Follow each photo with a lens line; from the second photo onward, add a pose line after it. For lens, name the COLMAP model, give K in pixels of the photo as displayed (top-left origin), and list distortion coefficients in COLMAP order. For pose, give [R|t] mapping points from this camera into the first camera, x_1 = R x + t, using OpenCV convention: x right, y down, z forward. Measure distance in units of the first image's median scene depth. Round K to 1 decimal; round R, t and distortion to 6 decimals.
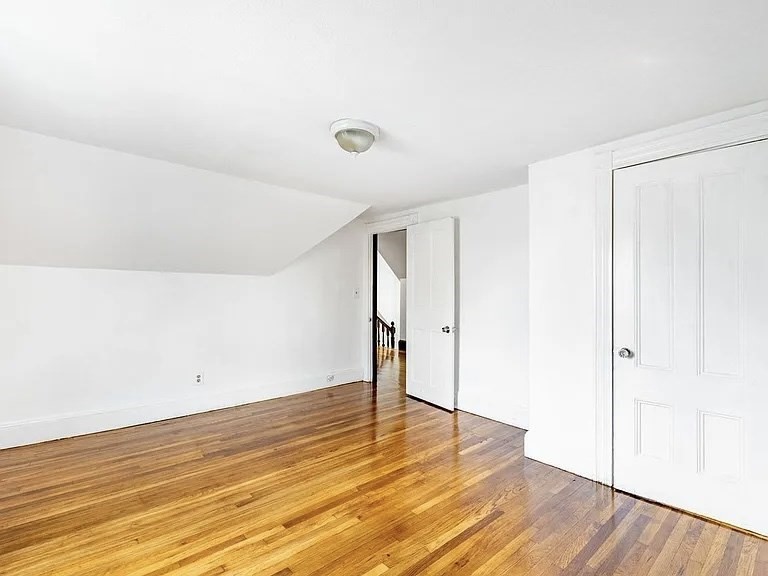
lens RADIAL K [[384.3, 0, 385.1], [0, 384.3, 287.7], [0, 0, 1]] dist [0.002293, 0.002285]
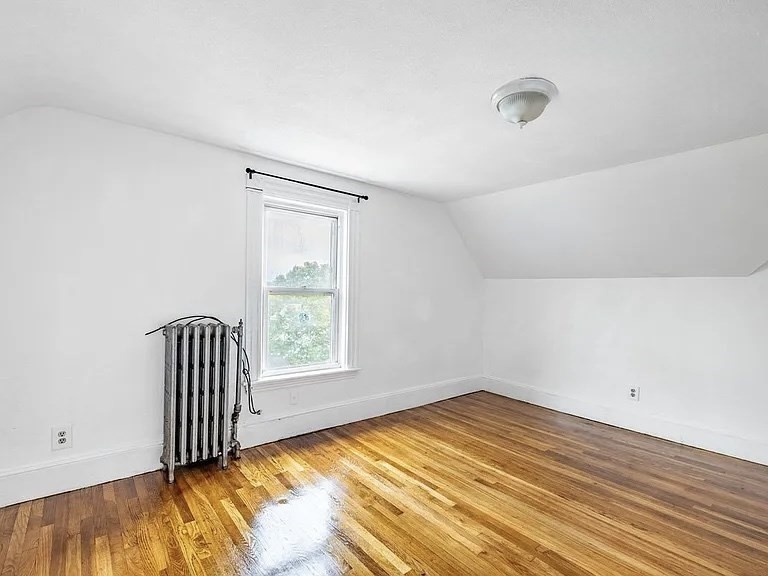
lens RADIAL K [[384.3, 0, 387.6], [0, 384.3, 291.2], [0, 0, 1]] dist [0.002293, 0.002285]
pose [[-0.057372, -0.014770, -0.998244, 0.611819], [-0.009620, 0.999852, -0.014241, 0.019172], [0.998307, 0.008786, -0.057506, 0.621876]]
